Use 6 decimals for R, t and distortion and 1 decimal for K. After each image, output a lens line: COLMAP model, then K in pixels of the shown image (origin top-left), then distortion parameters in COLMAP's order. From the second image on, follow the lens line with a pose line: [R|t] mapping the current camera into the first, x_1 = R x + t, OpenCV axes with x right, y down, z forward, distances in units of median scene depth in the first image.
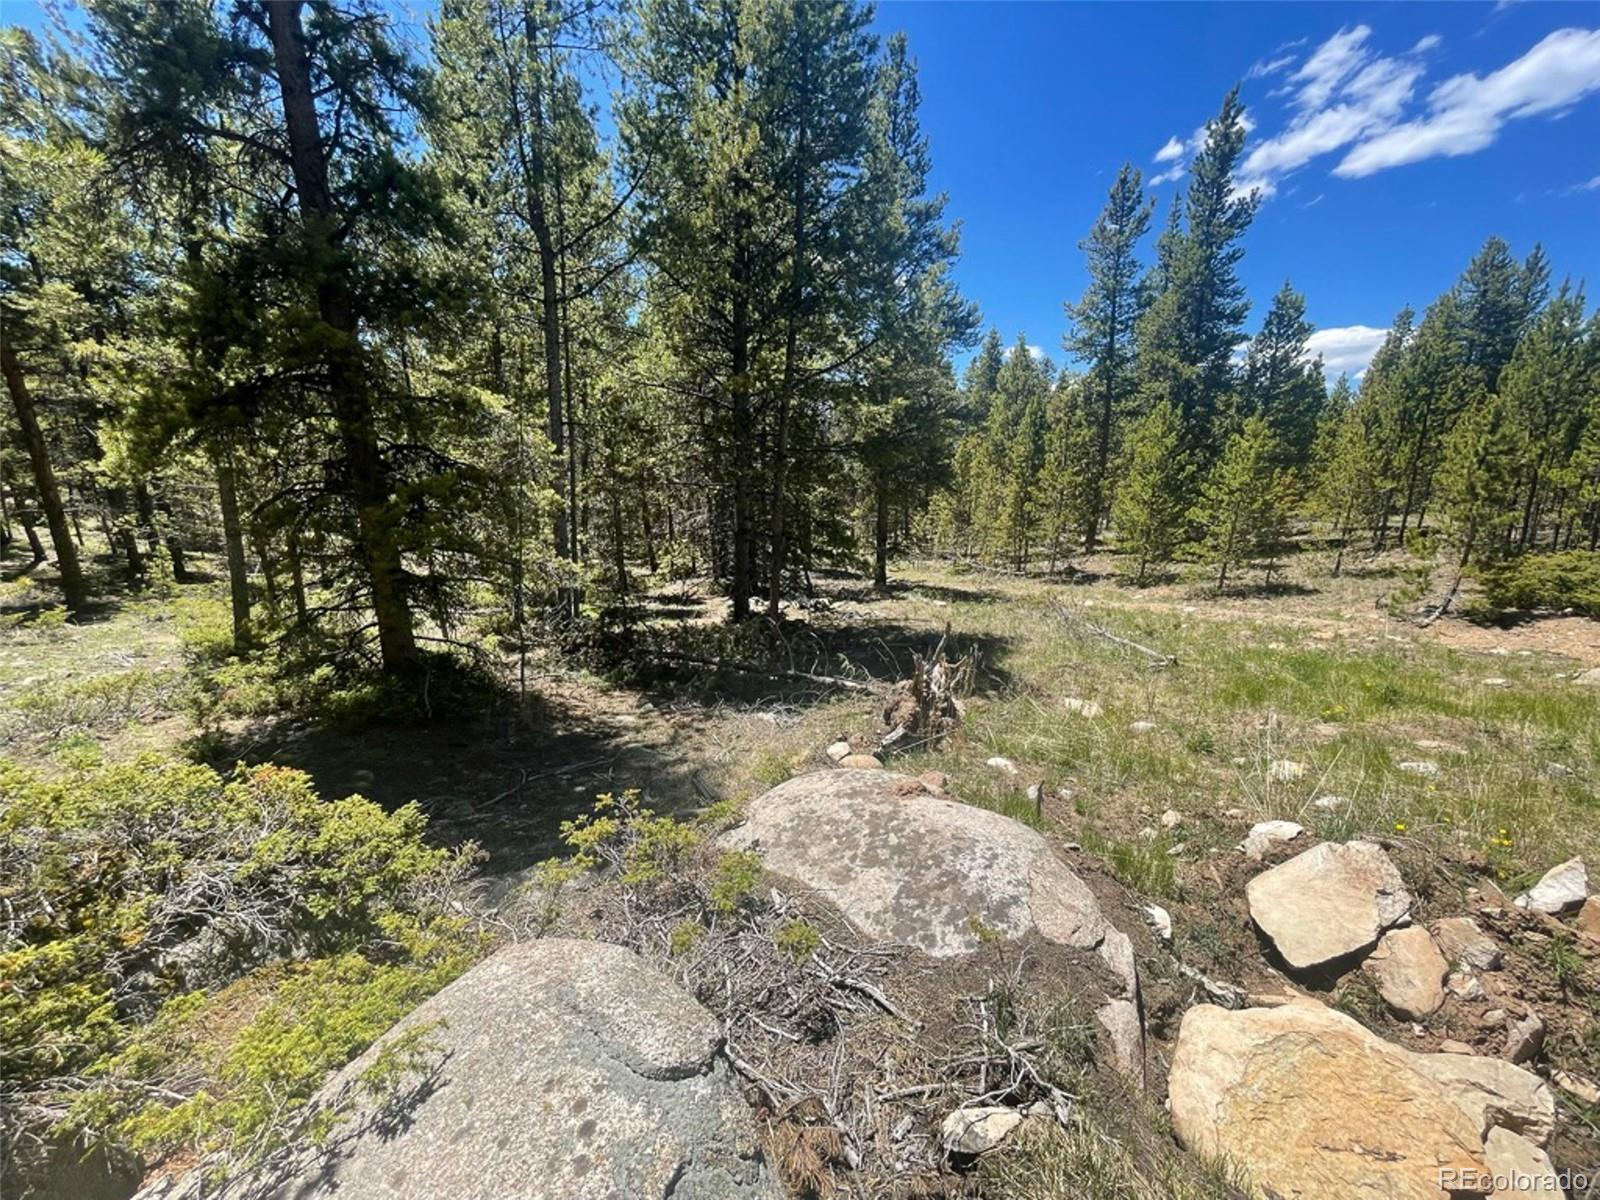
lens RADIAL K [[650.1, 0, 792.9], [0, 650.1, 595.8], [0, 0, 1]] dist [-0.000432, -0.001253]
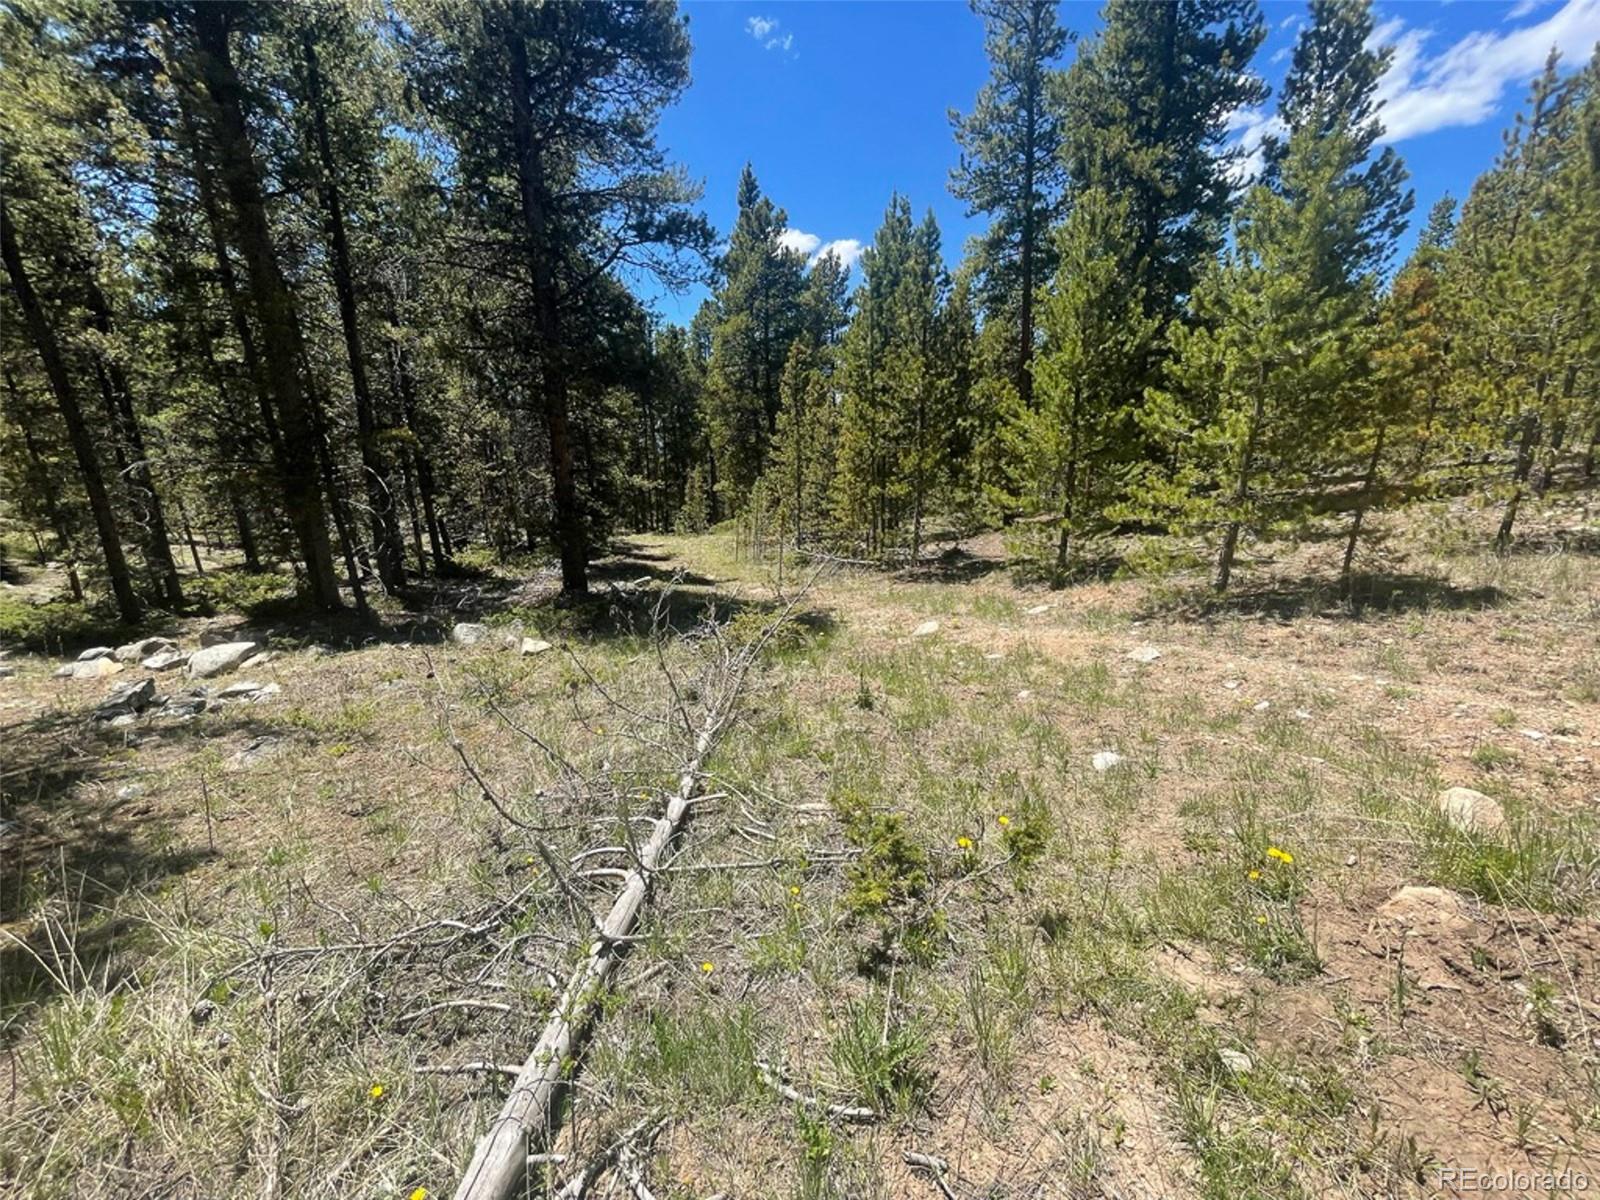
lens RADIAL K [[650.1, 0, 792.9], [0, 650.1, 595.8], [0, 0, 1]] dist [-0.000432, -0.001253]
pose [[0.999424, -0.031826, 0.011792, 0.414715], [0.031669, 0.999411, 0.013238, -0.023085], [-0.012206, -0.012857, 0.999843, 0.644417]]
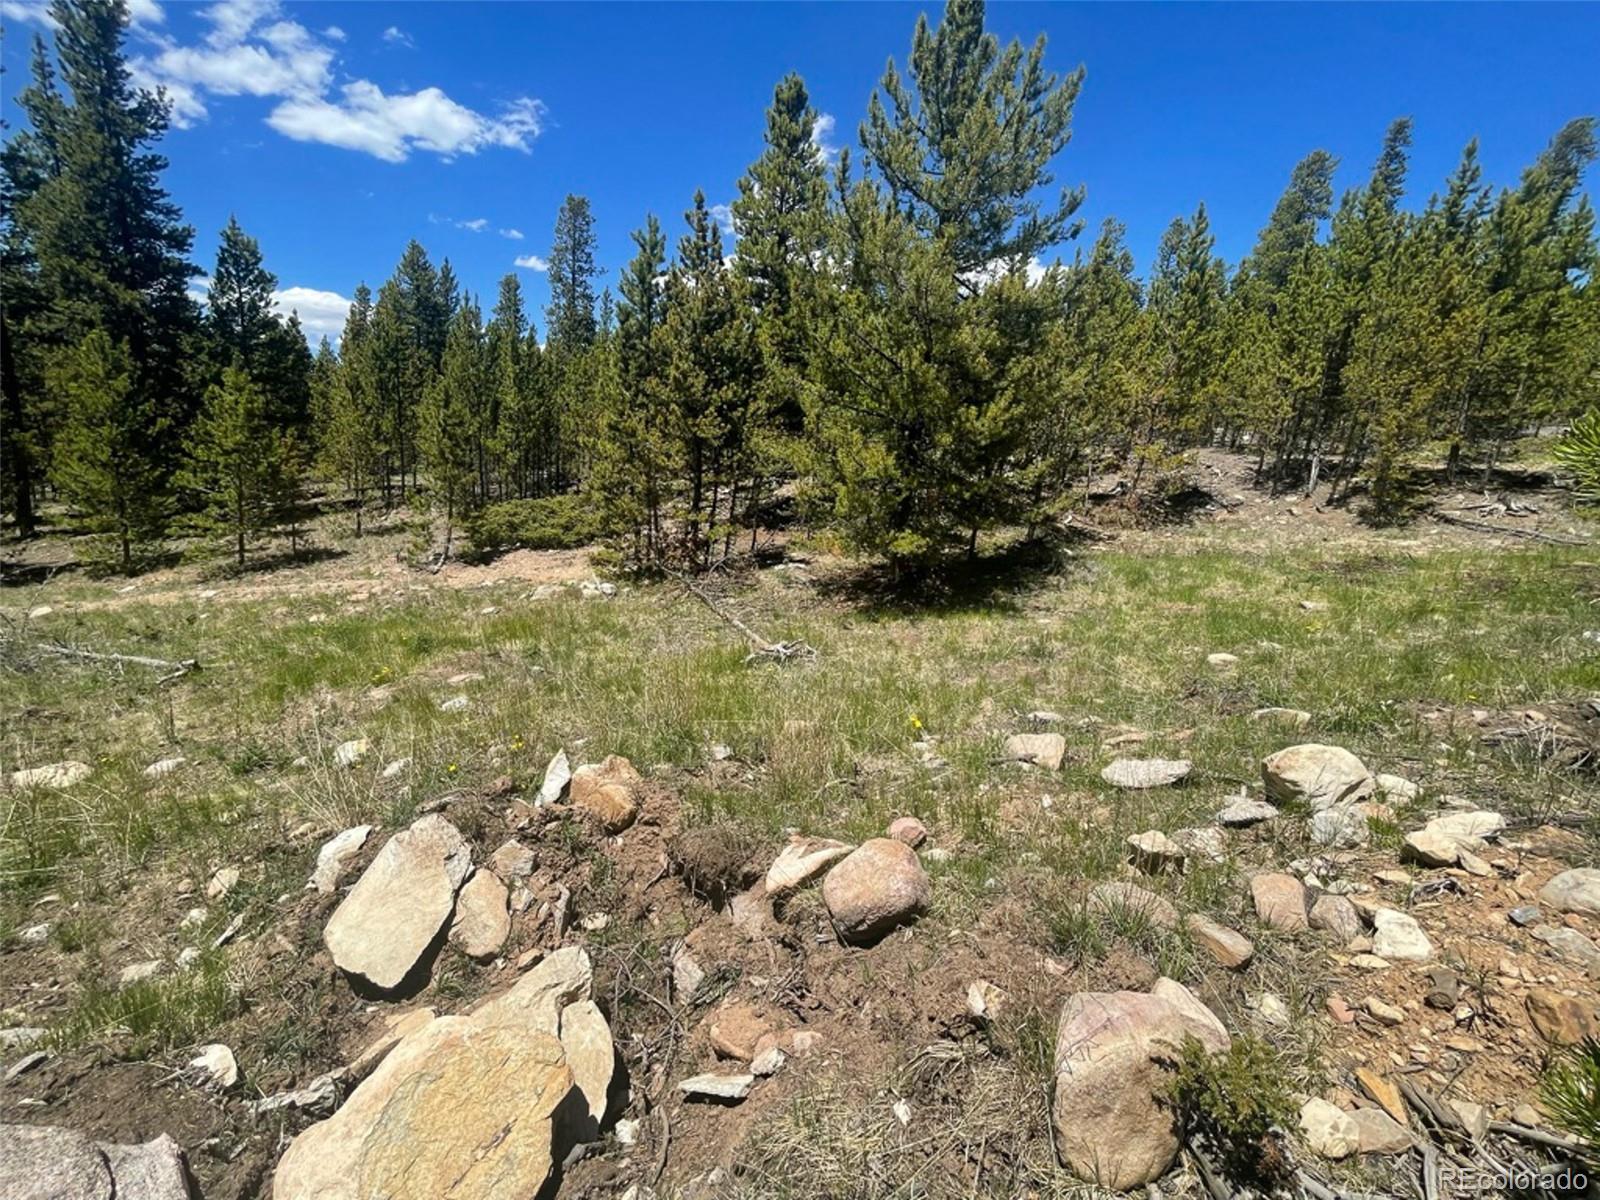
lens RADIAL K [[642.6, 0, 798.7], [0, 642.6, 594.2], [0, 0, 1]] dist [-0.024557, 0.014215]
pose [[0.273148, -0.194181, 0.942170, 0.045658], [0.132368, 0.977685, 0.163126, -0.012318], [-0.952822, 0.080155, 0.292756, 0.033347]]
